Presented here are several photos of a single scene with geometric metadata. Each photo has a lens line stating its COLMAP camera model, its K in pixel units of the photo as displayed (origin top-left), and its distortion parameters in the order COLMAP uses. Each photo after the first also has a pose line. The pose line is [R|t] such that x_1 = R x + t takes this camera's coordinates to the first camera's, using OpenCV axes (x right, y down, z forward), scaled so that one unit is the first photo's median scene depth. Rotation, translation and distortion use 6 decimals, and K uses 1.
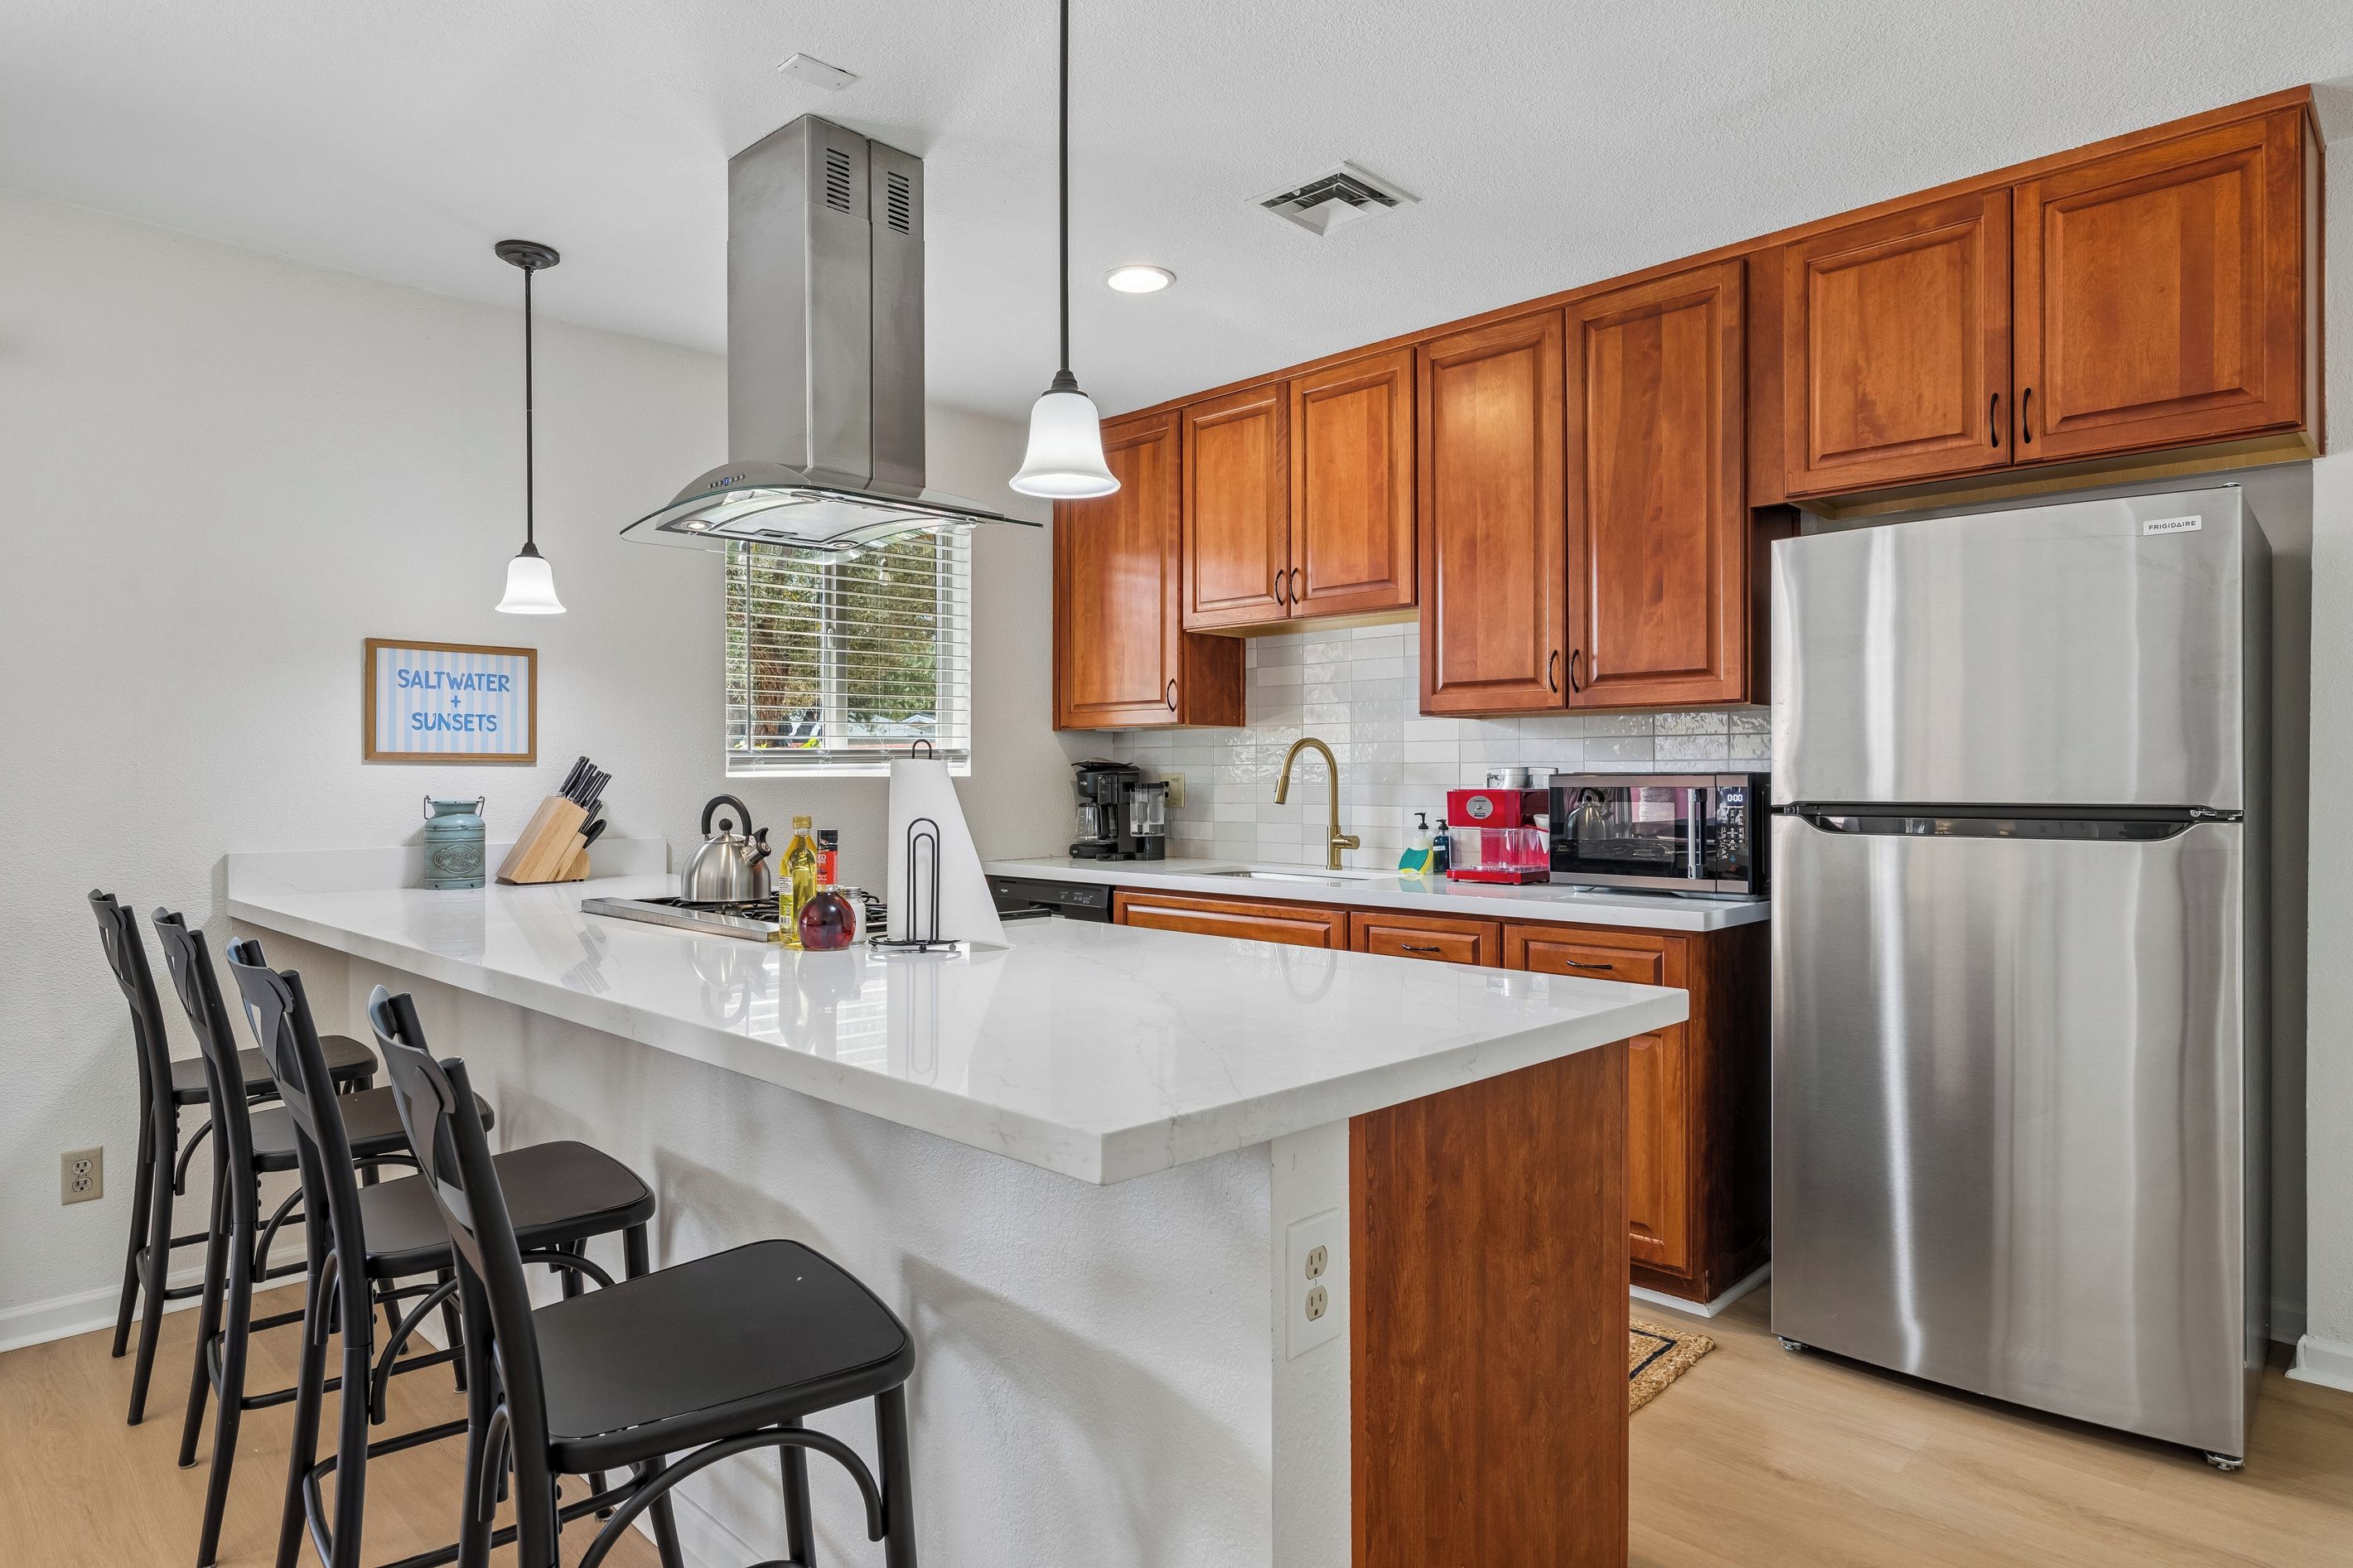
lens RADIAL K [[1319.7, 0, 1168.2], [0, 1319.7, 784.6], [0, 0, 1]] dist [-0.000171, -0.001504]
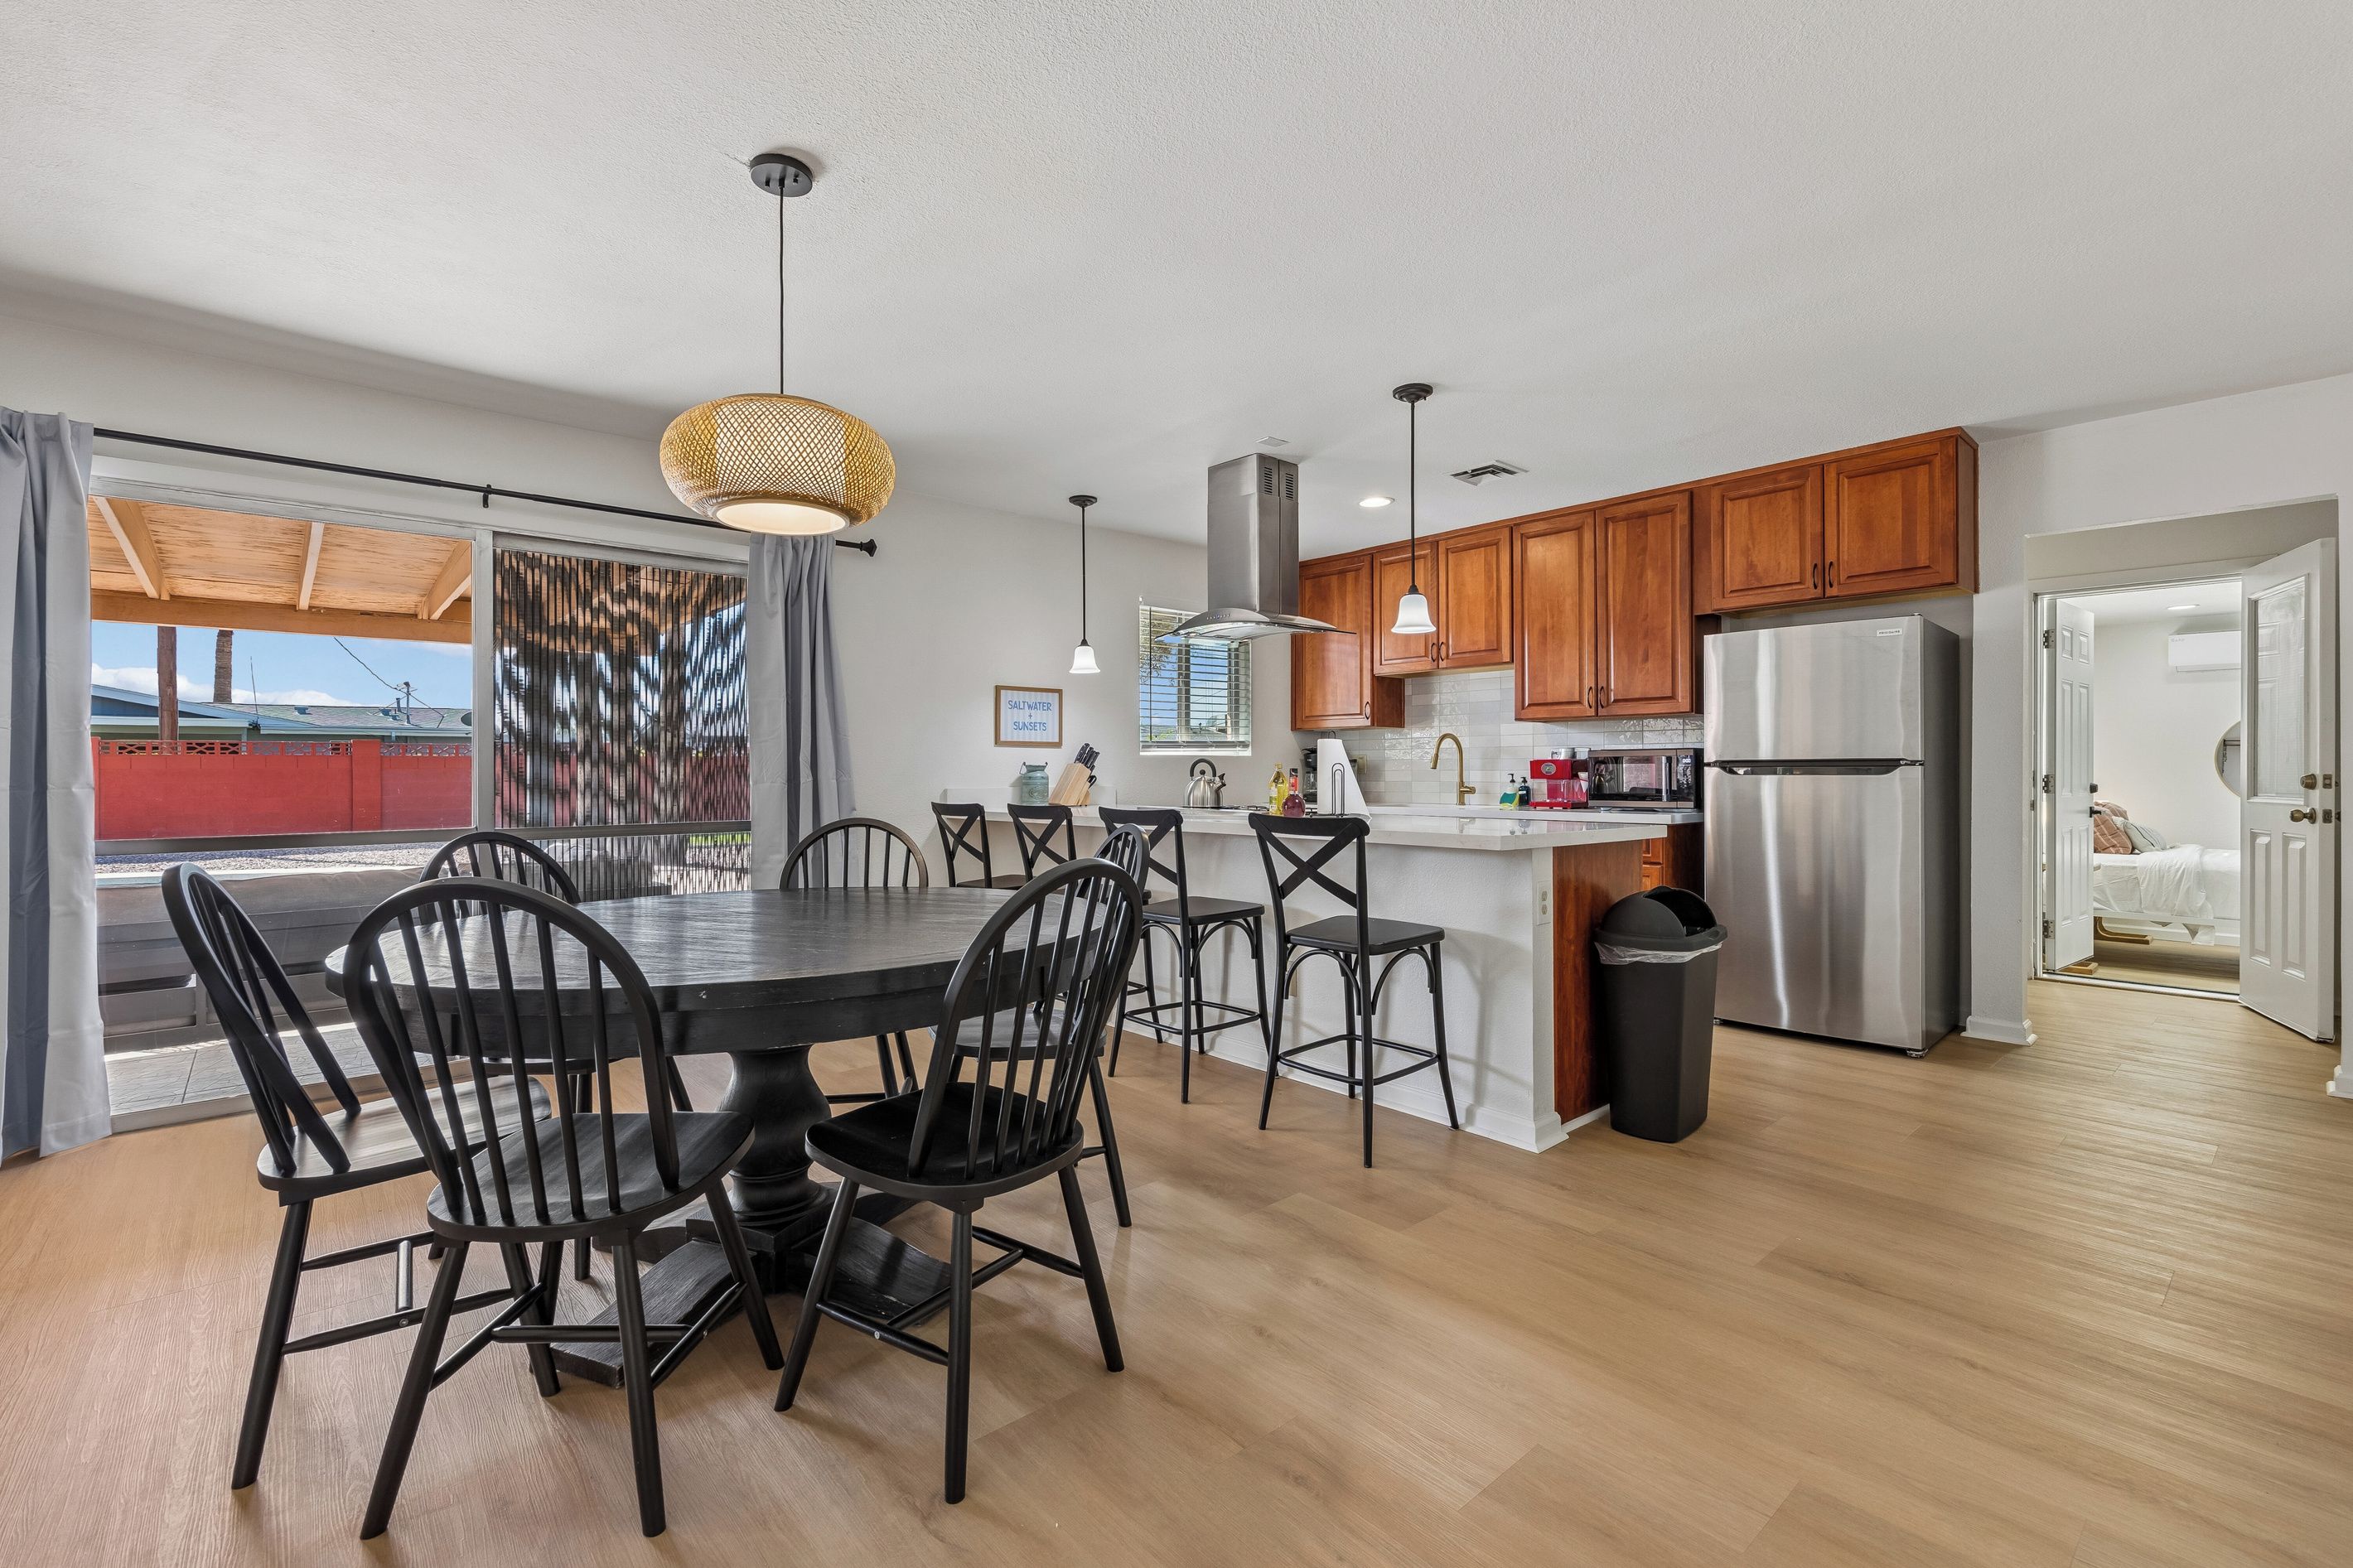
lens RADIAL K [[961.9, 0, 1190.6], [0, 961.9, 771.2], [0, 0, 1]] dist [-0.001016, 0.000082]
pose [[0.997180, -0.000566, -0.075049, -0.195876], [0.000268, 0.999992, -0.003988, 0.029334], [0.075050, 0.003956, 0.997172, -0.474040]]
